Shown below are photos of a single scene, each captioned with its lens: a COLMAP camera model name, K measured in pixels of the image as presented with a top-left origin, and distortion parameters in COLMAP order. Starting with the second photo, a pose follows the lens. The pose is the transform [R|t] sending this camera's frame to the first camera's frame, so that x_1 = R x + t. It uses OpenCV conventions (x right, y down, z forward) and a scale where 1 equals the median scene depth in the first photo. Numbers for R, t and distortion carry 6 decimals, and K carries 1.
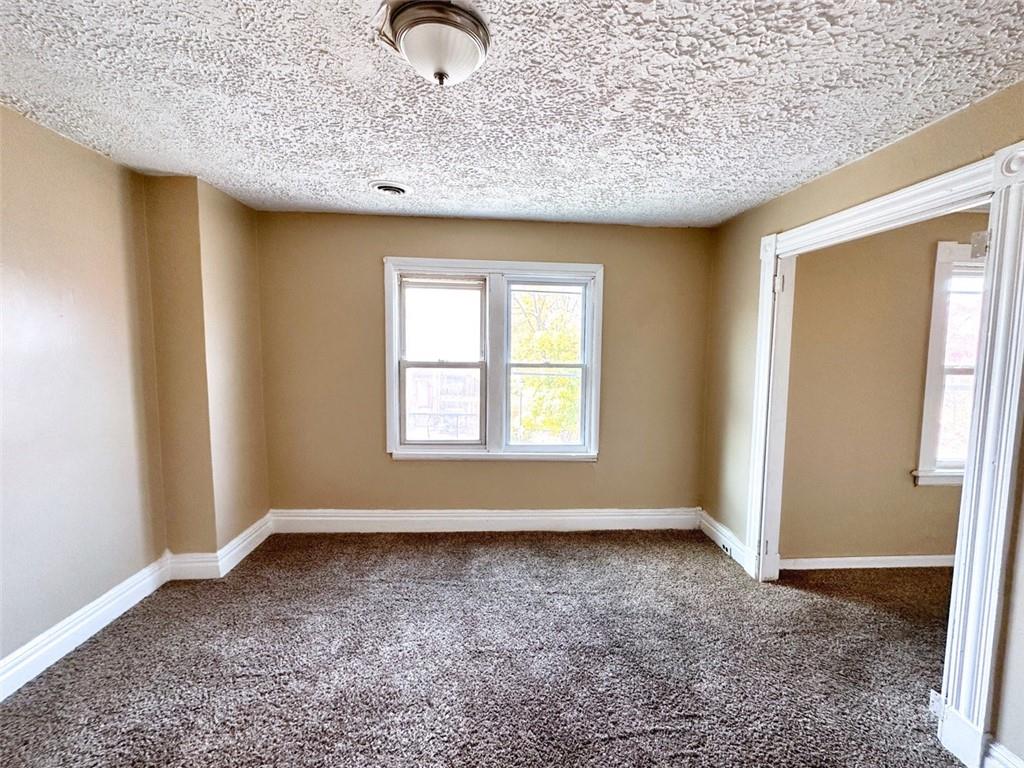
lens RADIAL K [[415.4, 0, 512.0], [0, 415.4, 384.0], [0, 0, 1]] dist [-0.000618, 0.000228]
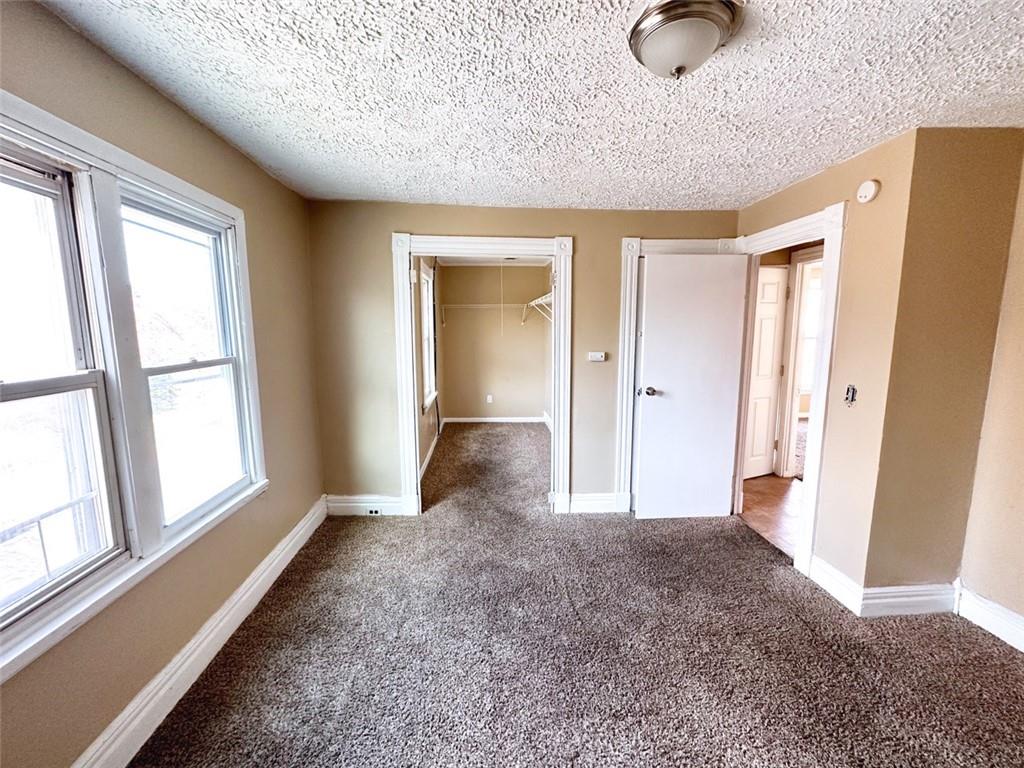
lens RADIAL K [[427.6, 0, 504.5], [0, 427.6, 381.3], [0, 0, 1]] dist [-0.000786, -0.000008]
pose [[0.006402, -0.144832, 0.989436, -0.553941], [0.092226, 0.985324, 0.143633, -0.074548], [-0.995718, 0.090332, 0.019665, 0.613427]]
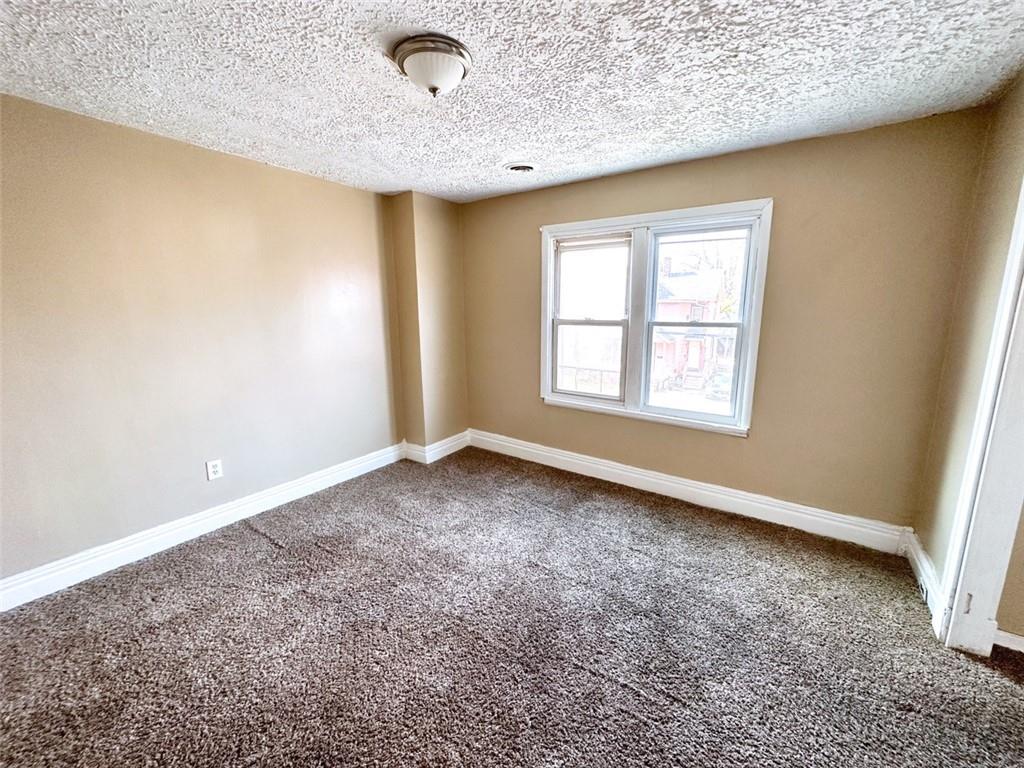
lens RADIAL K [[406.7, 0, 512.0], [0, 406.7, 384.0], [0, 0, 1]] dist [-0.000090, 0.000054]
pose [[0.779773, 0.100420, -0.617957, 0.367472], [-0.037950, 0.992819, 0.113449, -0.000865], [0.624911, -0.065013, 0.777984, 0.054289]]
